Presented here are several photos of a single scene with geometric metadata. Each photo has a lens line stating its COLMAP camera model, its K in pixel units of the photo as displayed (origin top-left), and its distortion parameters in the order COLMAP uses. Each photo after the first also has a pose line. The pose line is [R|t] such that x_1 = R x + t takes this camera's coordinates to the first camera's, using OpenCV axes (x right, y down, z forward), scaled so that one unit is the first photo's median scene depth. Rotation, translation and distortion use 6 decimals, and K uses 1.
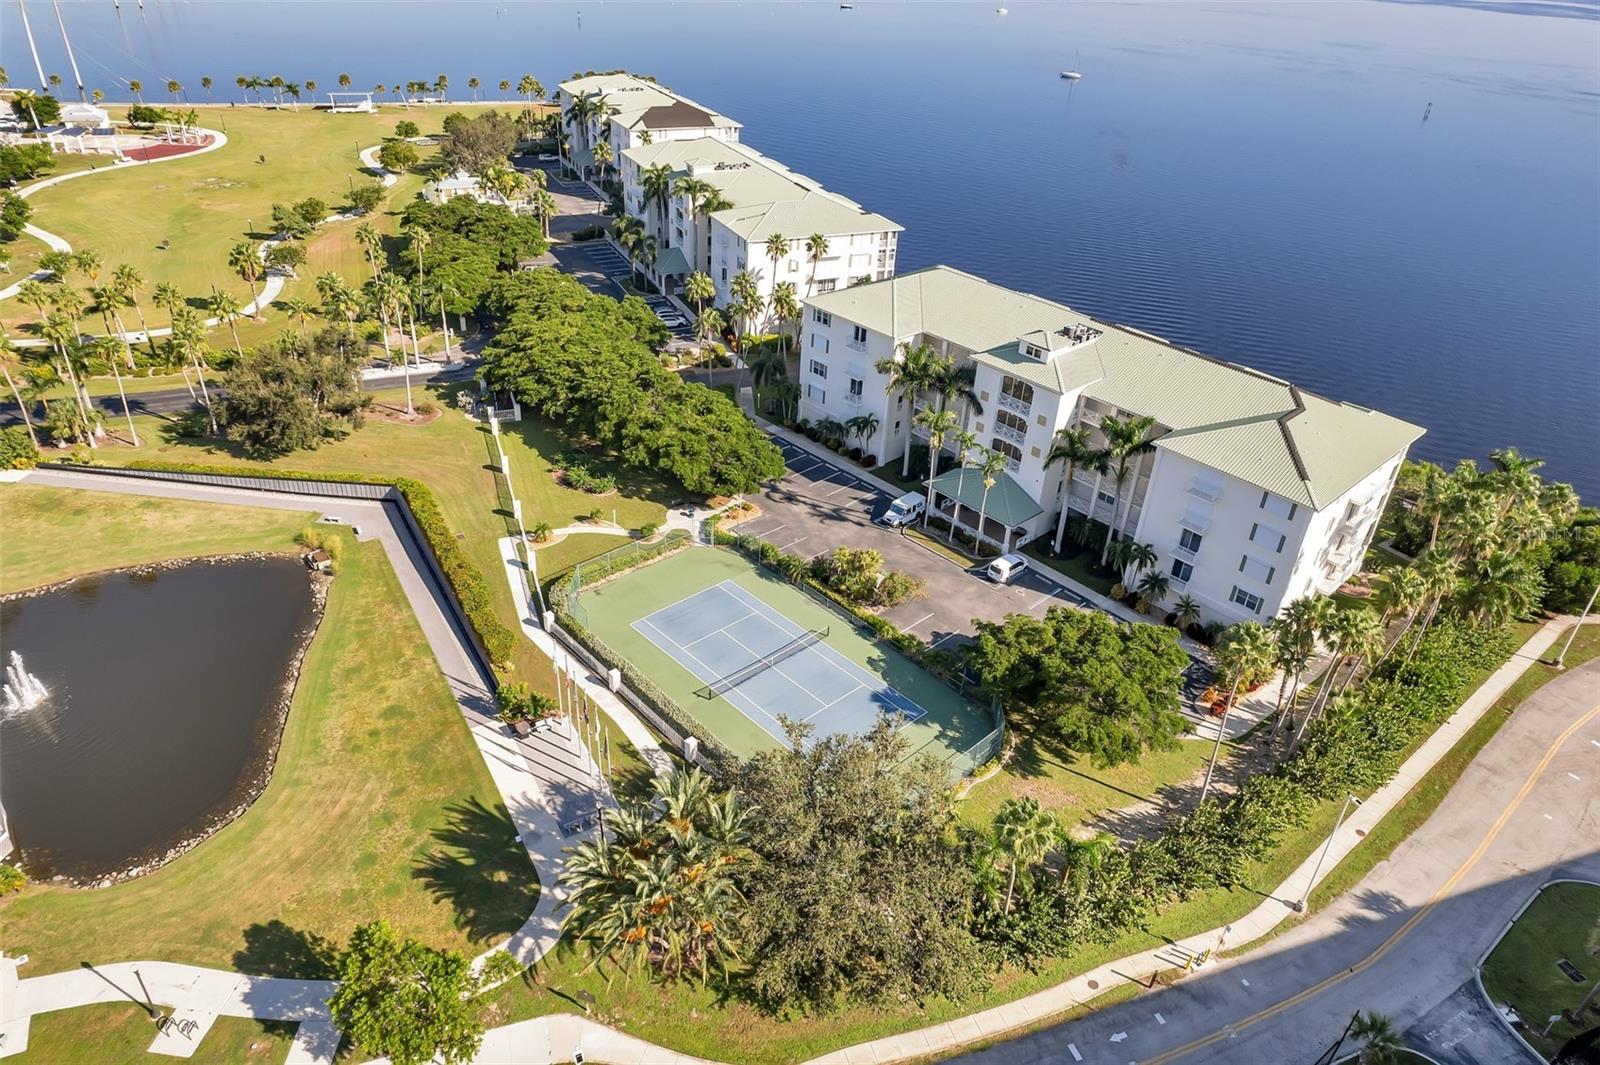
lens RADIAL K [[1025.1, 0, 803.9], [0, 1025.1, 526.6], [0, 0, 1]] dist [-0.073414, 0.067522]
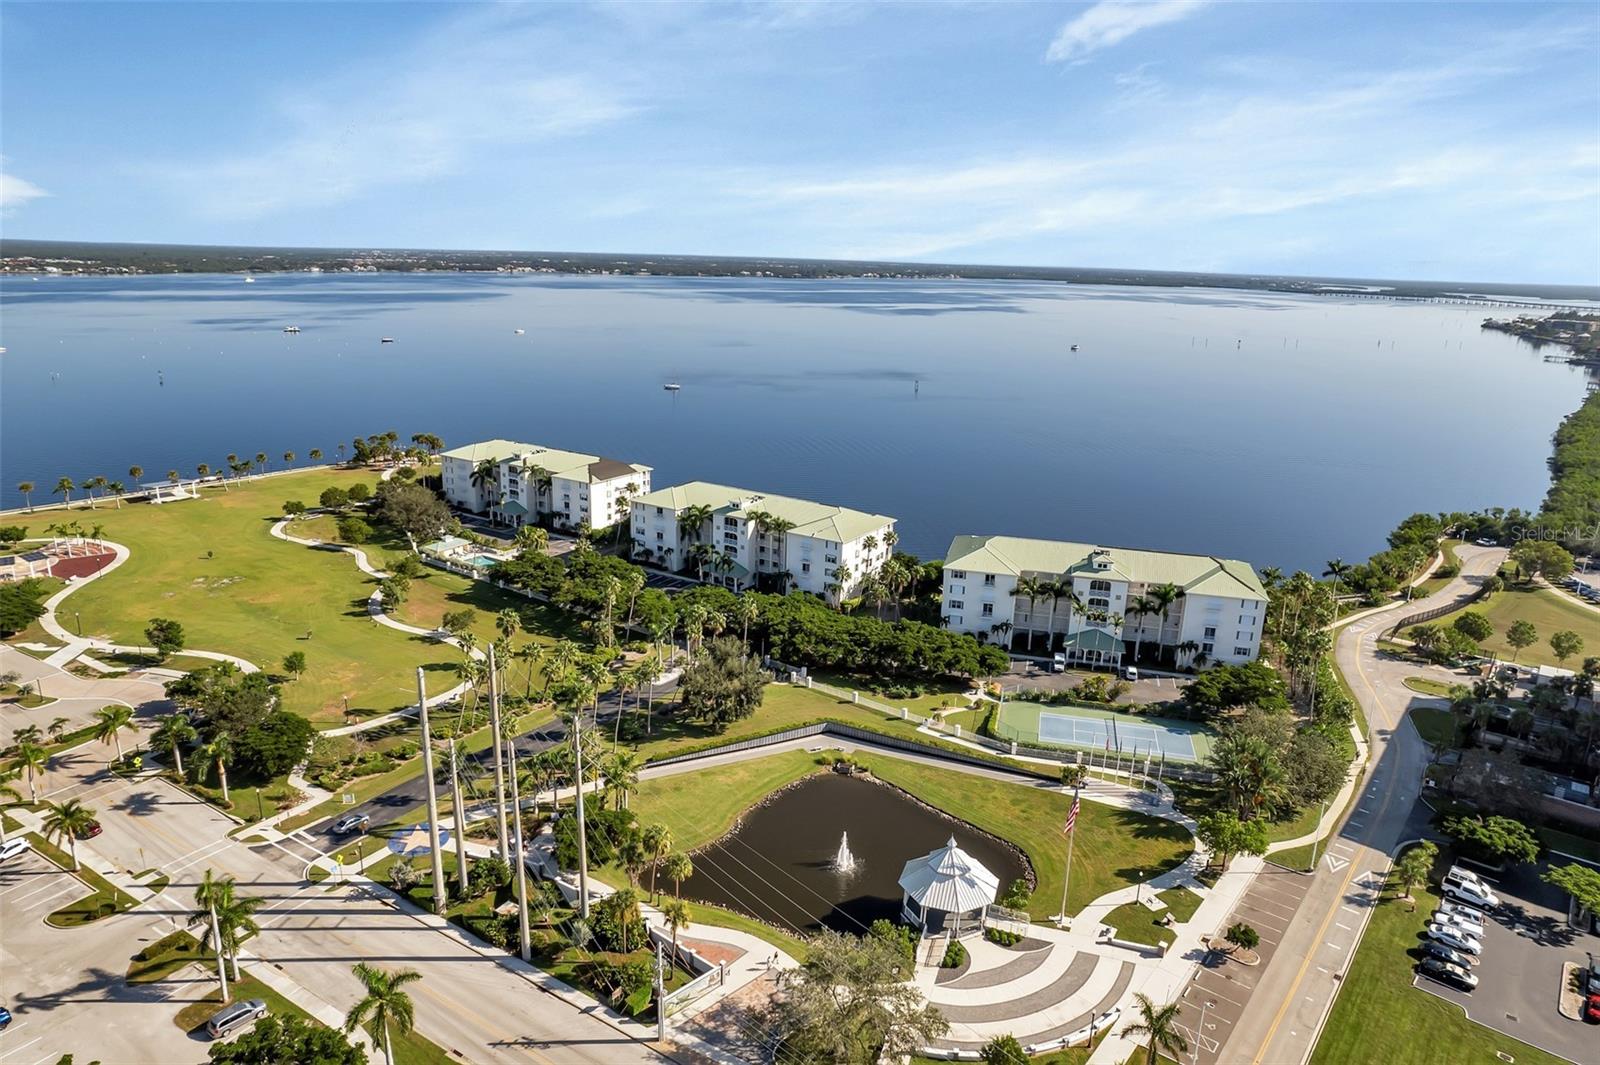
lens RADIAL K [[1019.7, 0, 802.8], [0, 1019.7, 538.7], [0, 0, 1]] dist [-0.073085, 0.066381]
pose [[0.845397, -0.168862, 0.506744, -1.258658], [0.287624, 0.943337, -0.165494, -0.061358], [-0.450084, 0.285660, 0.846063, -0.421859]]
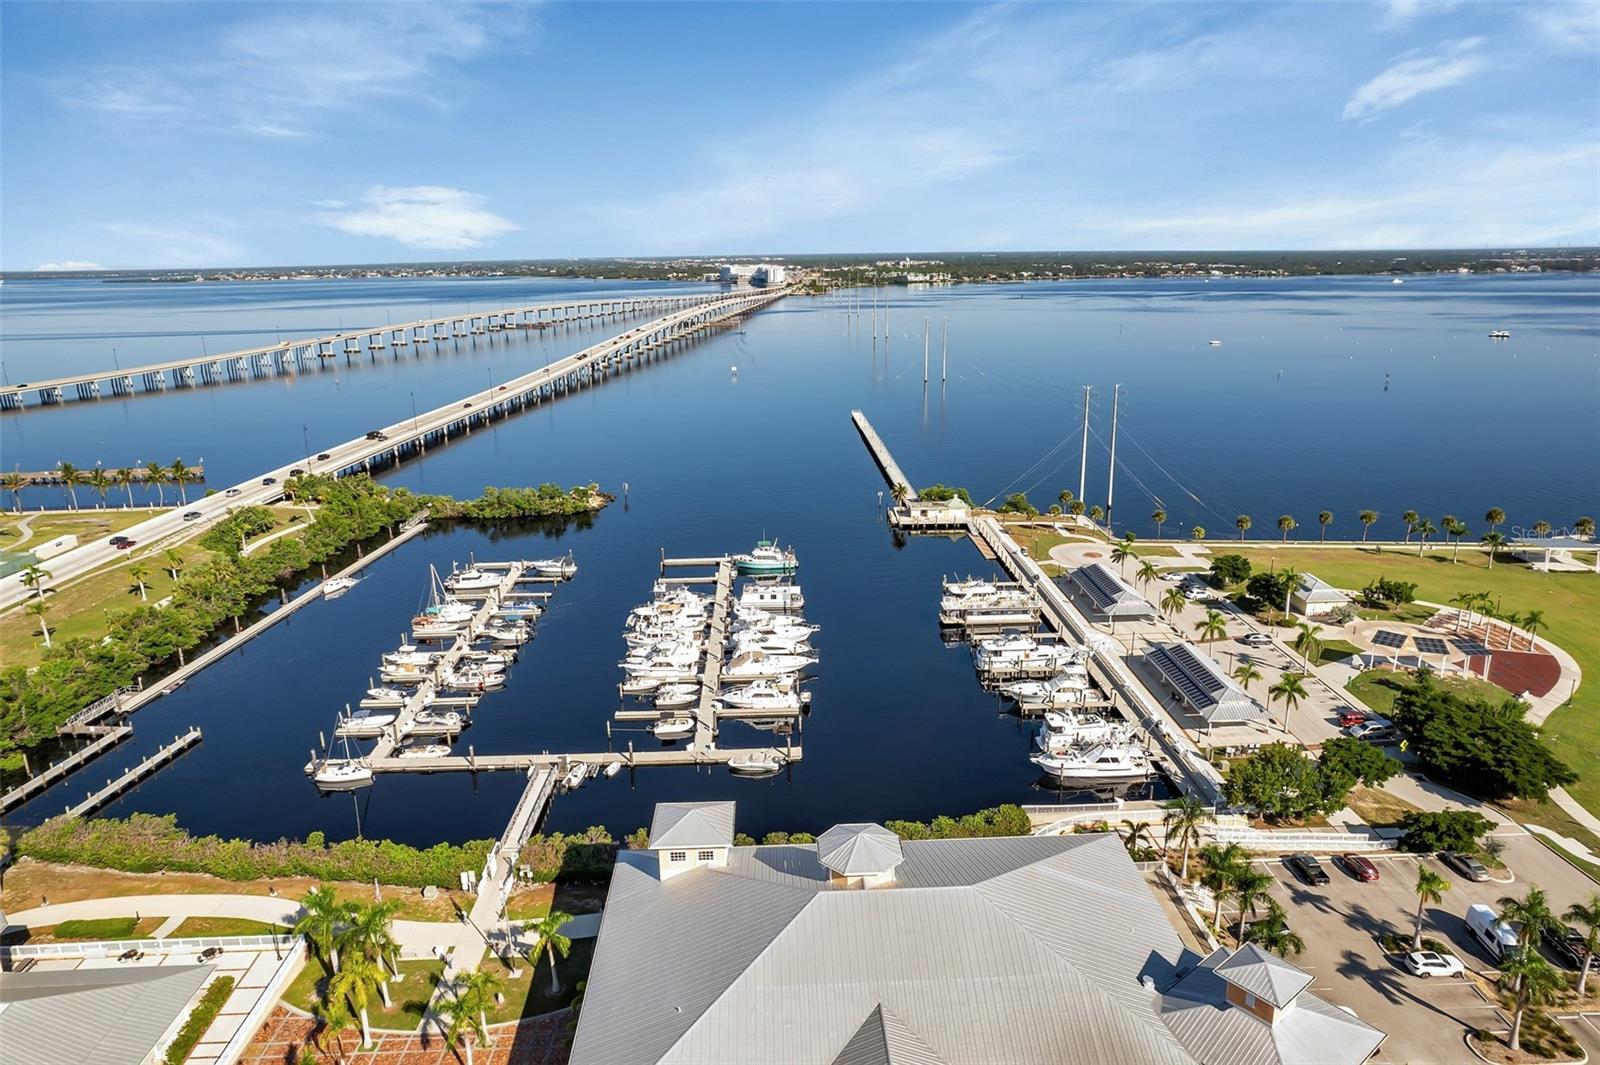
lens RADIAL K [[1019.7, 0, 802.8], [0, 1019.7, 538.7], [0, 0, 1]] dist [-0.073085, 0.066381]
pose [[0.911243, 0.051353, -0.408656, -1.903649], [-0.159963, 0.958433, -0.236257, -0.528082], [0.379537, 0.280657, 0.881580, 0.488853]]
